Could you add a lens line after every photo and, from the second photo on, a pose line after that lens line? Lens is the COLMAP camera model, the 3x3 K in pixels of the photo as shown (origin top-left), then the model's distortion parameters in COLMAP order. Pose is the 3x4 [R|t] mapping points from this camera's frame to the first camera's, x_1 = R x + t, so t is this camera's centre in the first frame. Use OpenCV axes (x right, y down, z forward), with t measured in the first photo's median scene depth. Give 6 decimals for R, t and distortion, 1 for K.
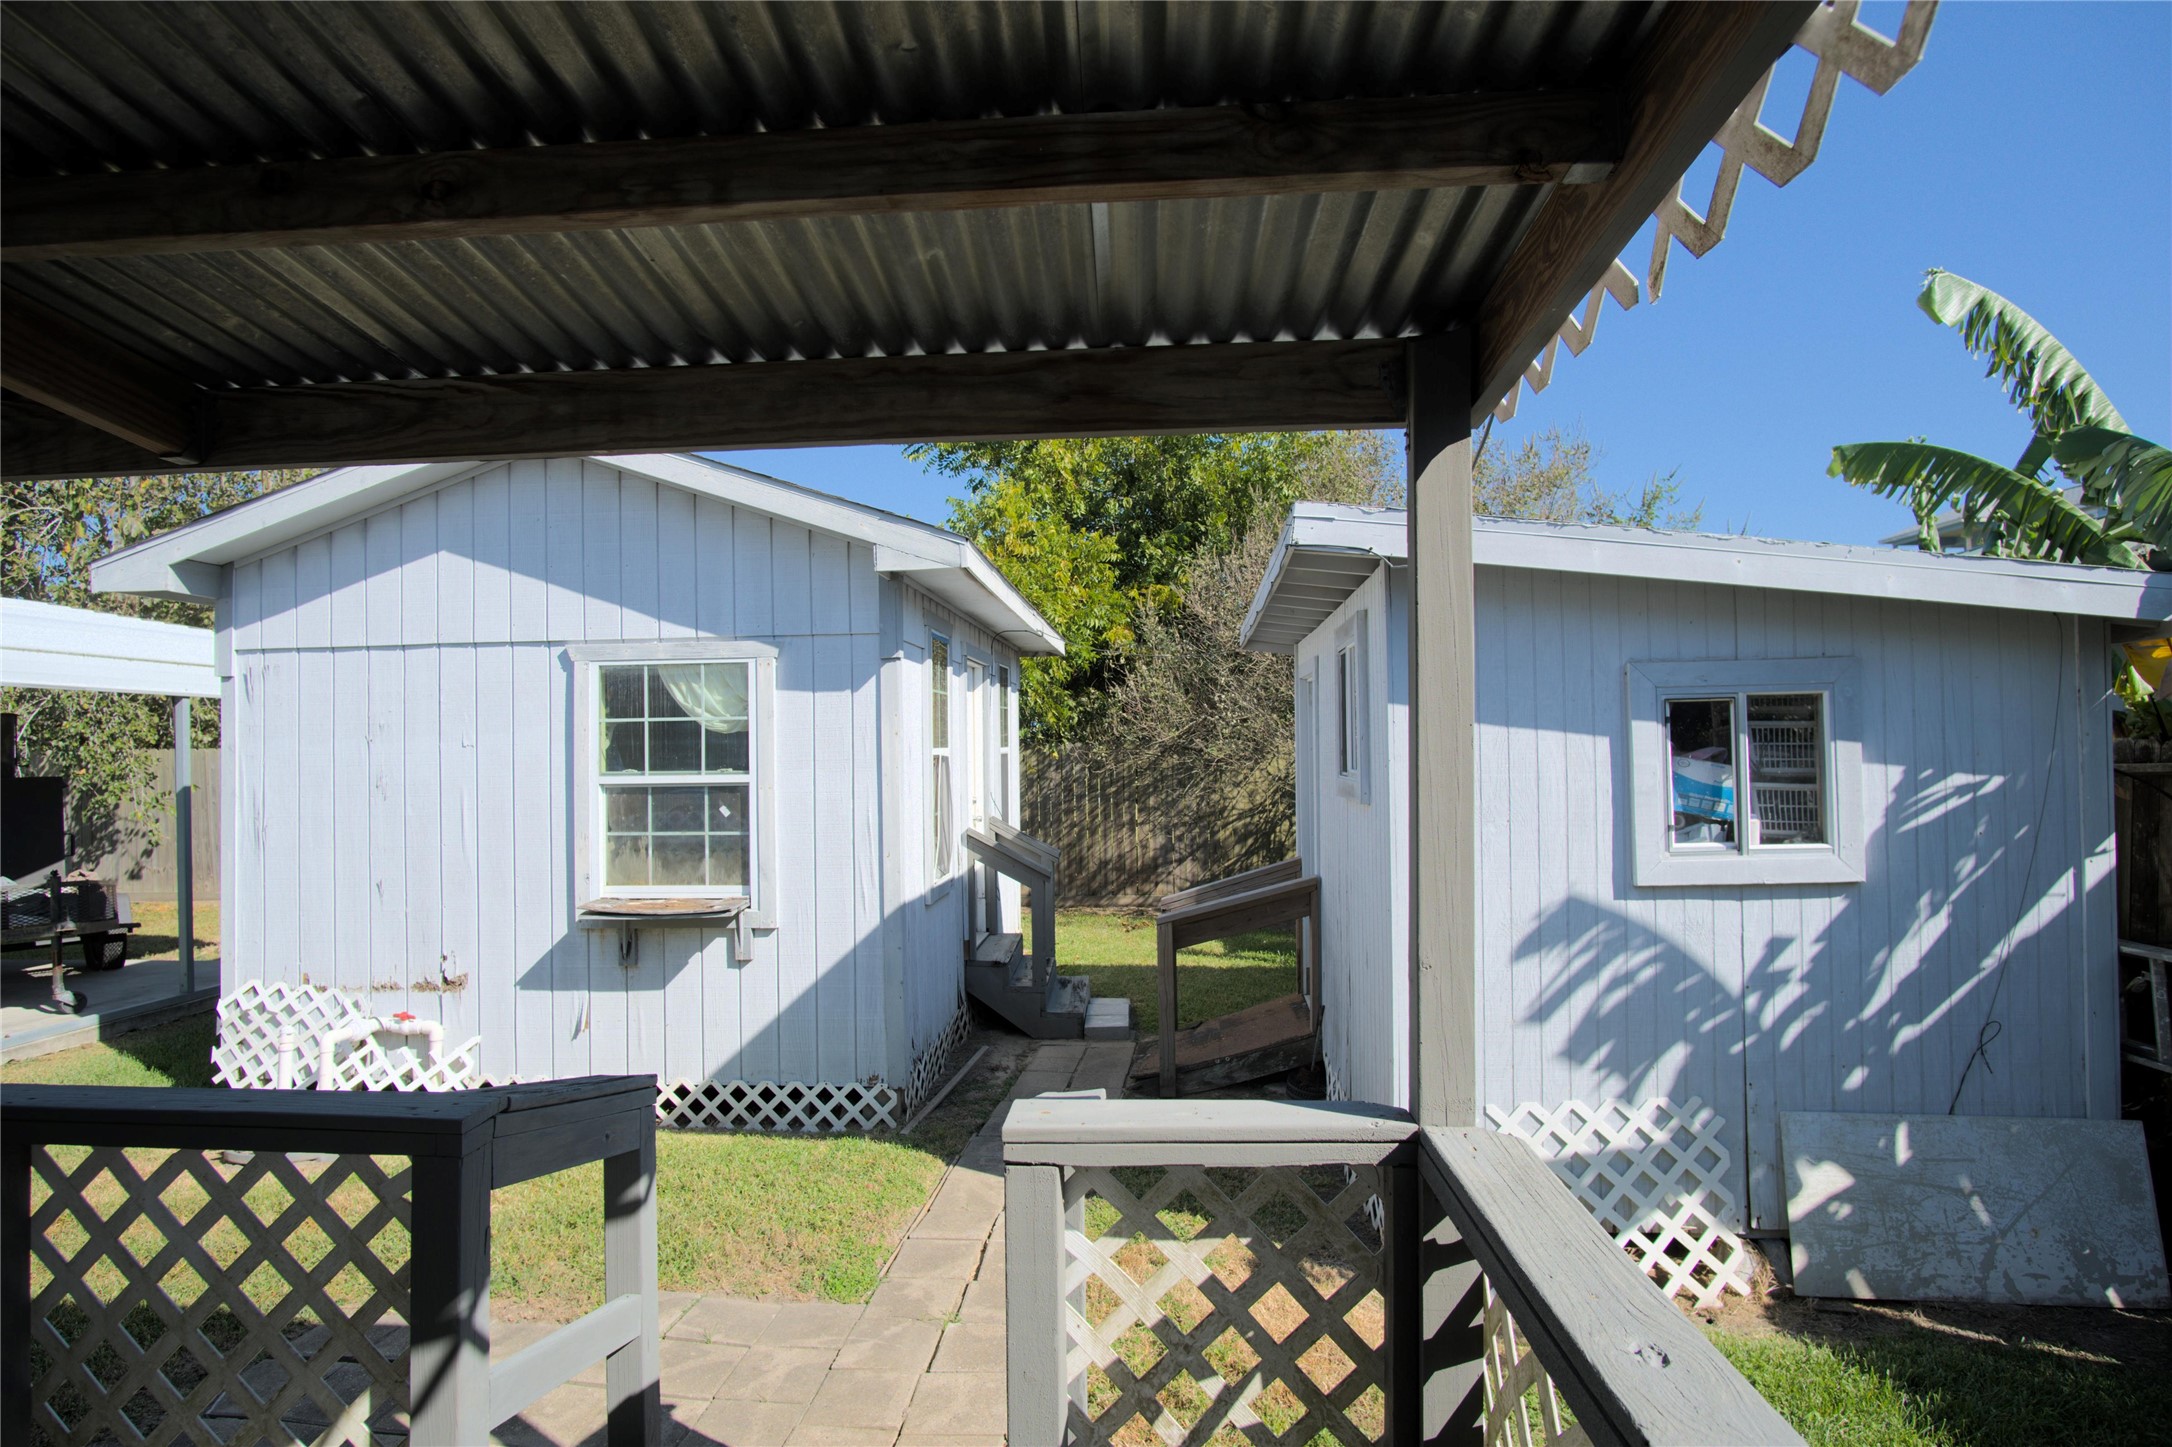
lens RADIAL K [[1156.5, 0, 1073.0], [0, 1156.5, 732.9], [0, 0, 1]] dist [-0.030679, 0.006556]
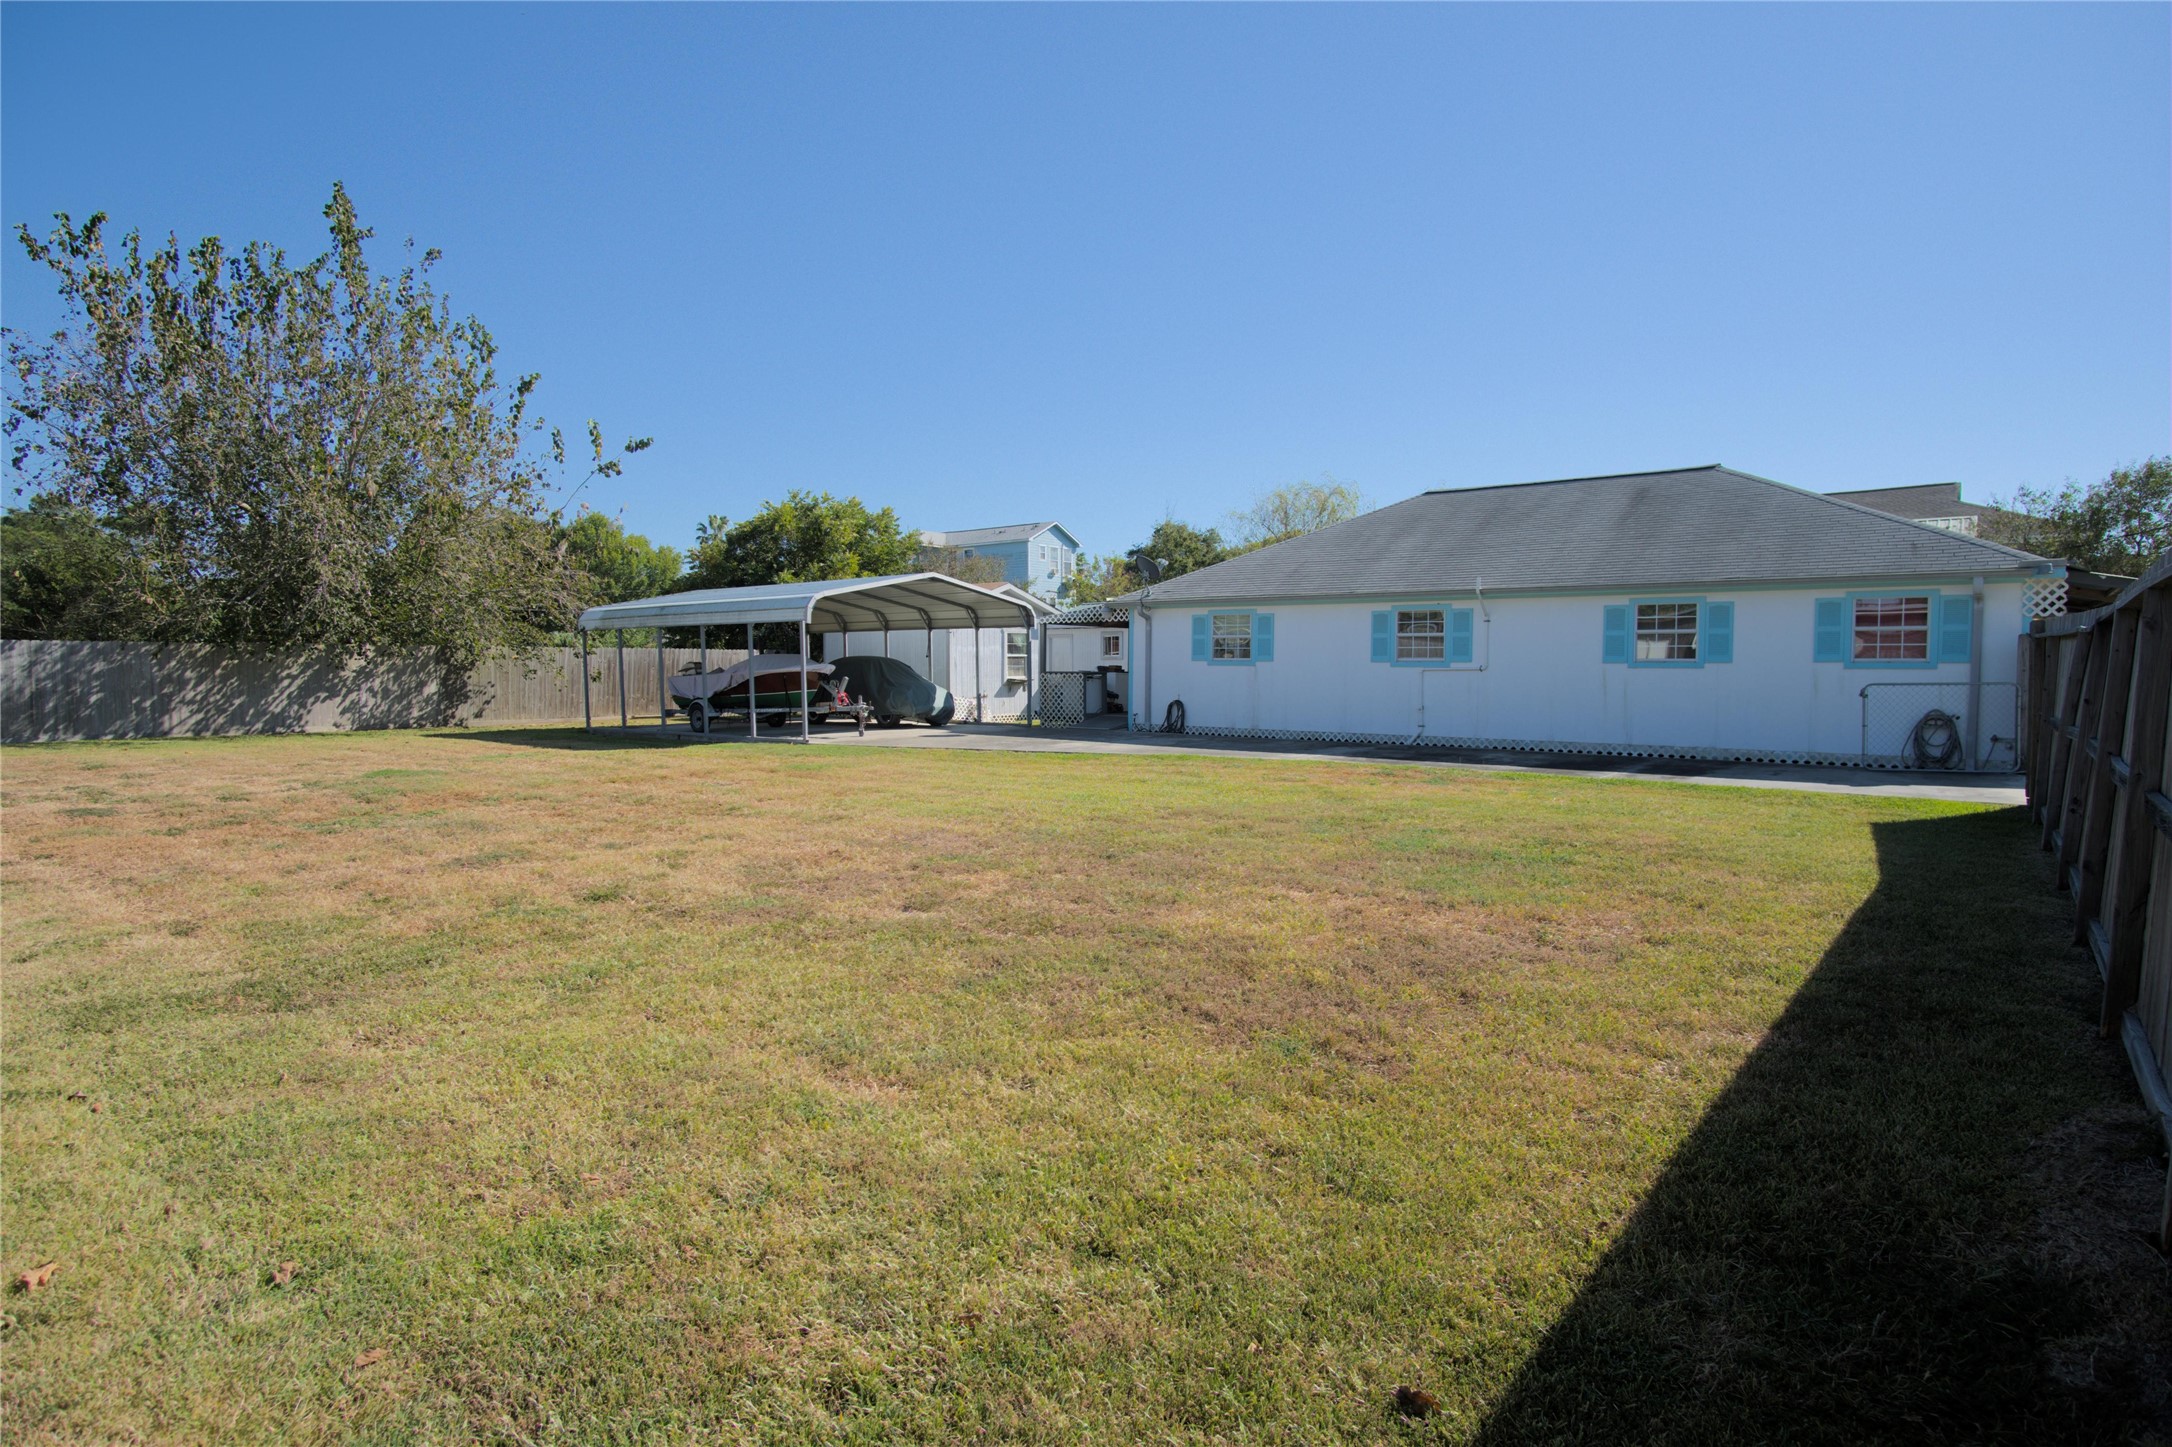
lens RADIAL K [[1156.5, 0, 1084.6], [0, 1156.5, 721.5], [0, 0, 1]] dist [-0.030679, 0.006556]
pose [[0.571174, -0.033478, 0.820146, -4.458250], [-0.012950, 0.998676, 0.049785, 0.074232], [-0.820727, -0.039057, 0.569984, -2.234817]]
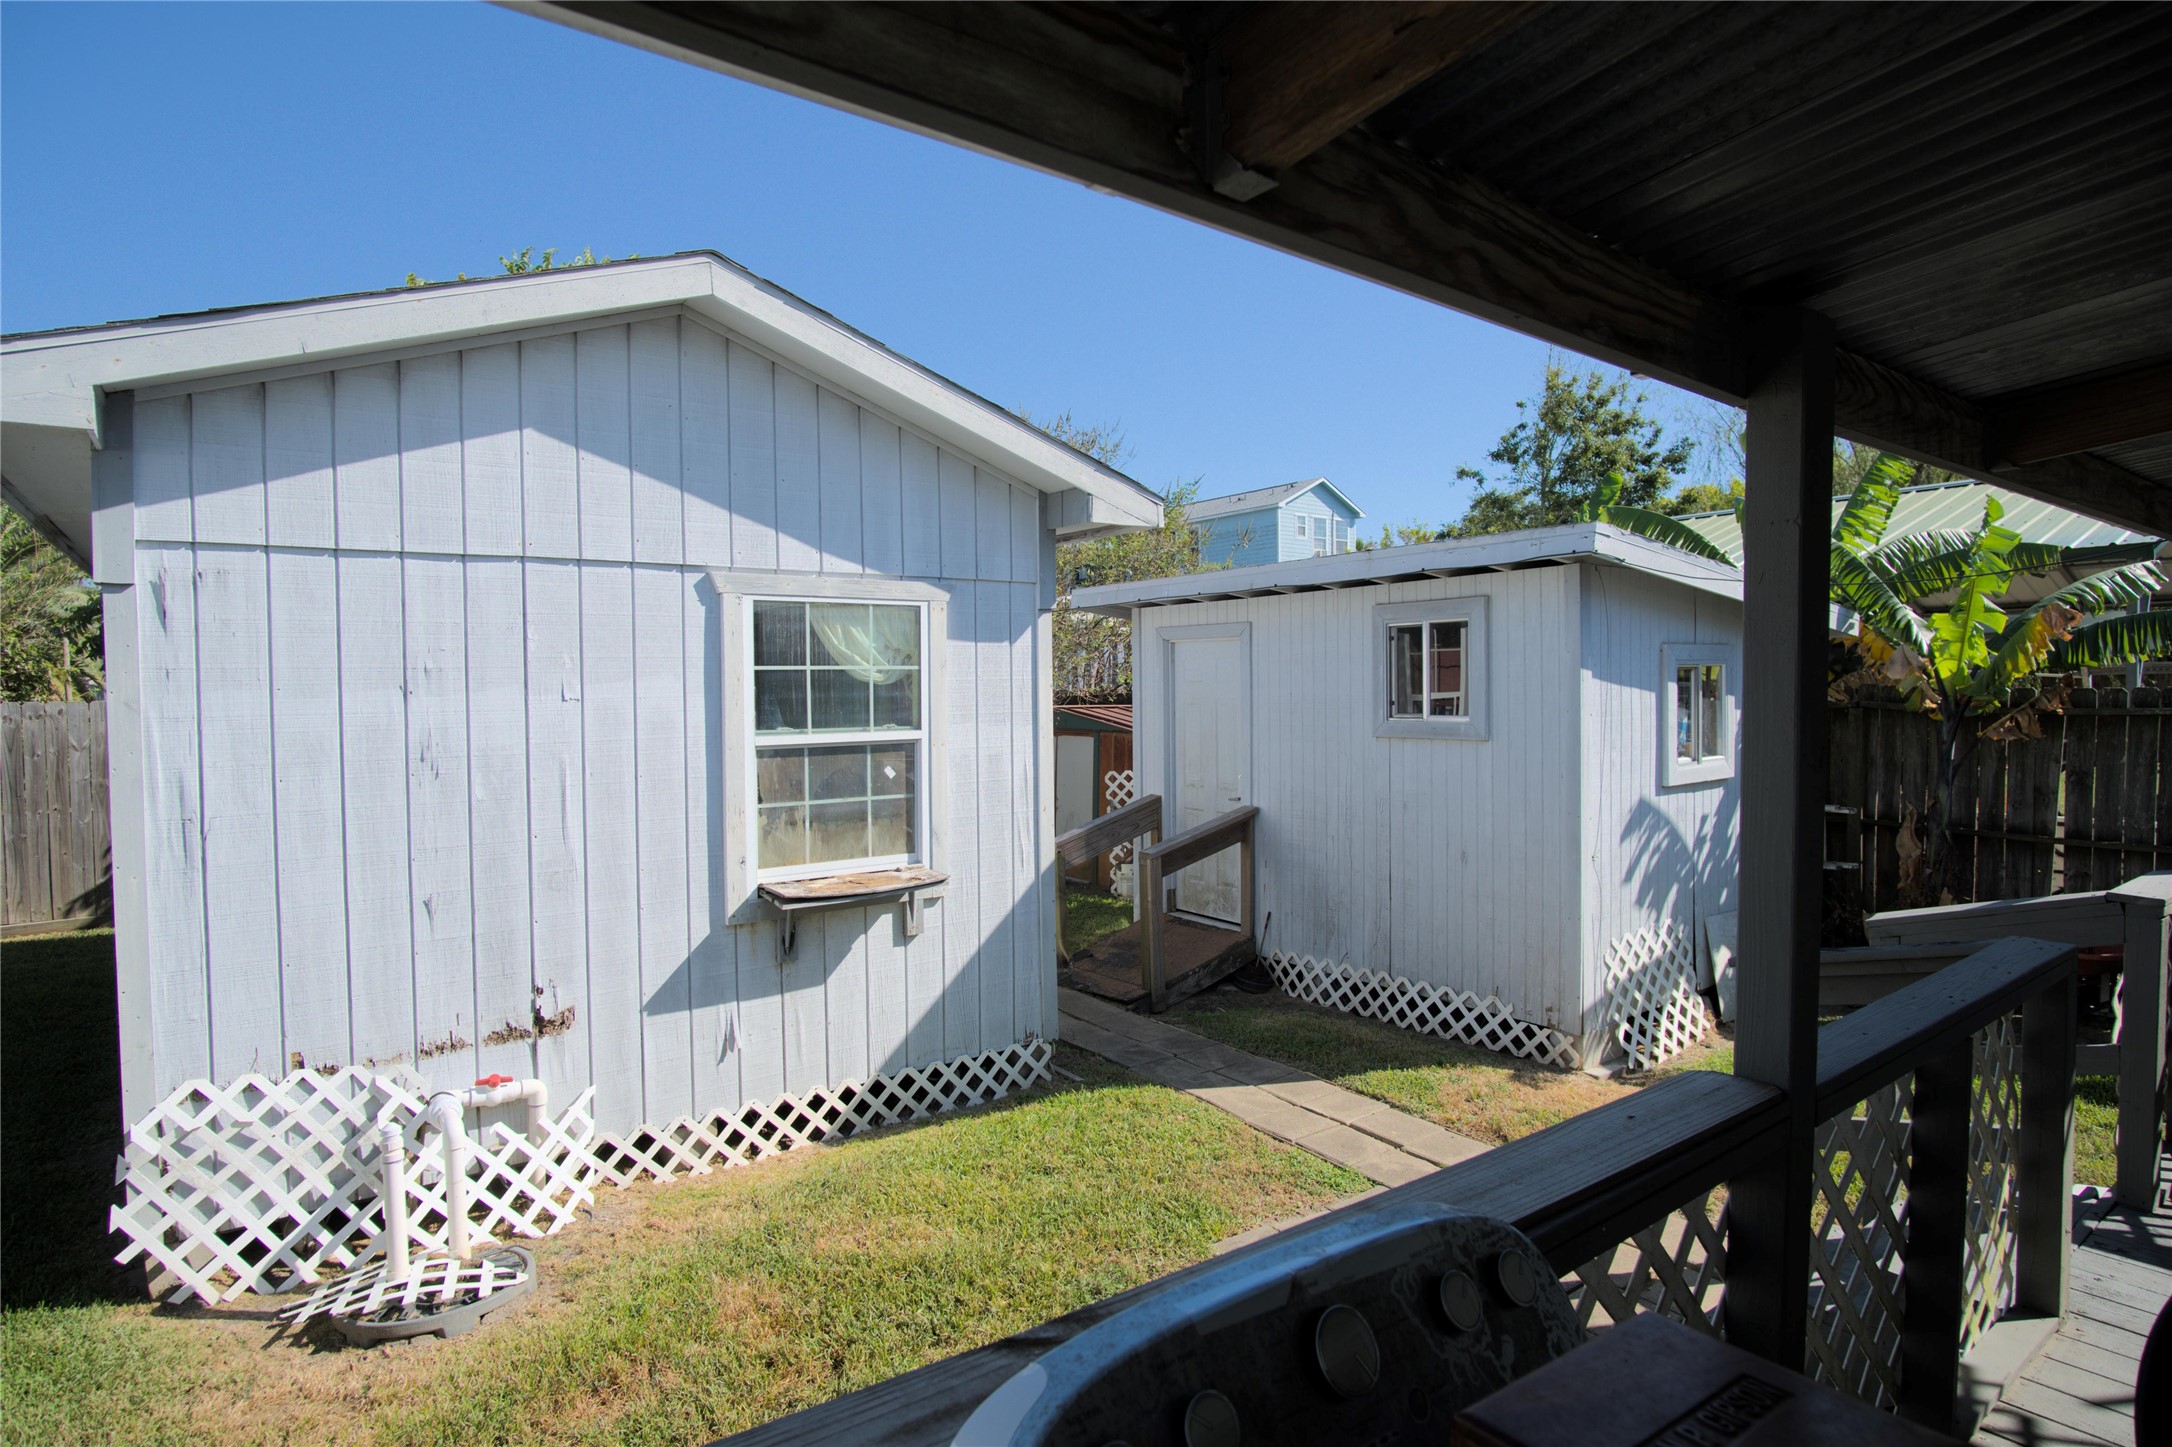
lens RADIAL K [[1156.5, 0, 1092.3], [0, 1156.5, 721.2], [0, 0, 1]] dist [-0.030679, 0.006556]
pose [[0.753172, -0.014637, 0.657661, -0.767577], [-0.007974, 0.999476, 0.031378, -0.000787], [-0.657775, -0.028877, 0.752660, 0.226584]]
